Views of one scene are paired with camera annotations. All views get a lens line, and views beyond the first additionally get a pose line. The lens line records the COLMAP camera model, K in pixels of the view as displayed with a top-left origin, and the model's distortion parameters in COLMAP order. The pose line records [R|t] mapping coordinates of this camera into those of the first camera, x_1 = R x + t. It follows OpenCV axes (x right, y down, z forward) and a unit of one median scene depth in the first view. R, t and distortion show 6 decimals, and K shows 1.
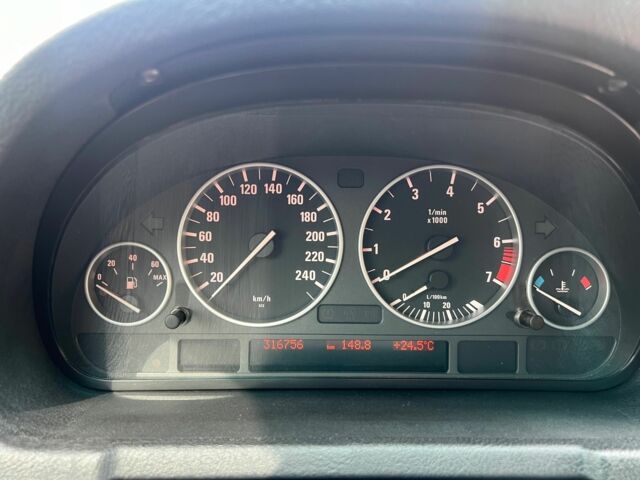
lens RADIAL K [[454.6, 0, 322.2], [0, 454.6, 239.4], [0, 0, 1]] dist [0.011821, -0.015861]
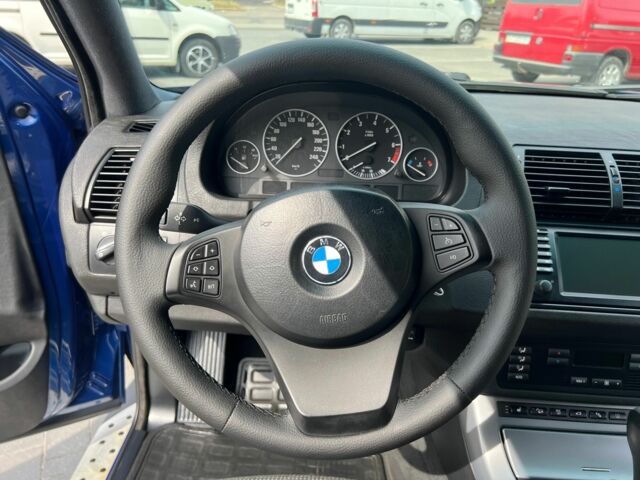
lens RADIAL K [[454.6, 0, 316.9], [0, 454.6, 240.2], [0, 0, 1]] dist [0.011821, -0.015861]
pose [[0.998206, 0.038259, -0.046059, 0.110663], [-0.030558, 0.987028, 0.157614, 0.137117], [0.051492, -0.155924, 0.986426, -1.491918]]
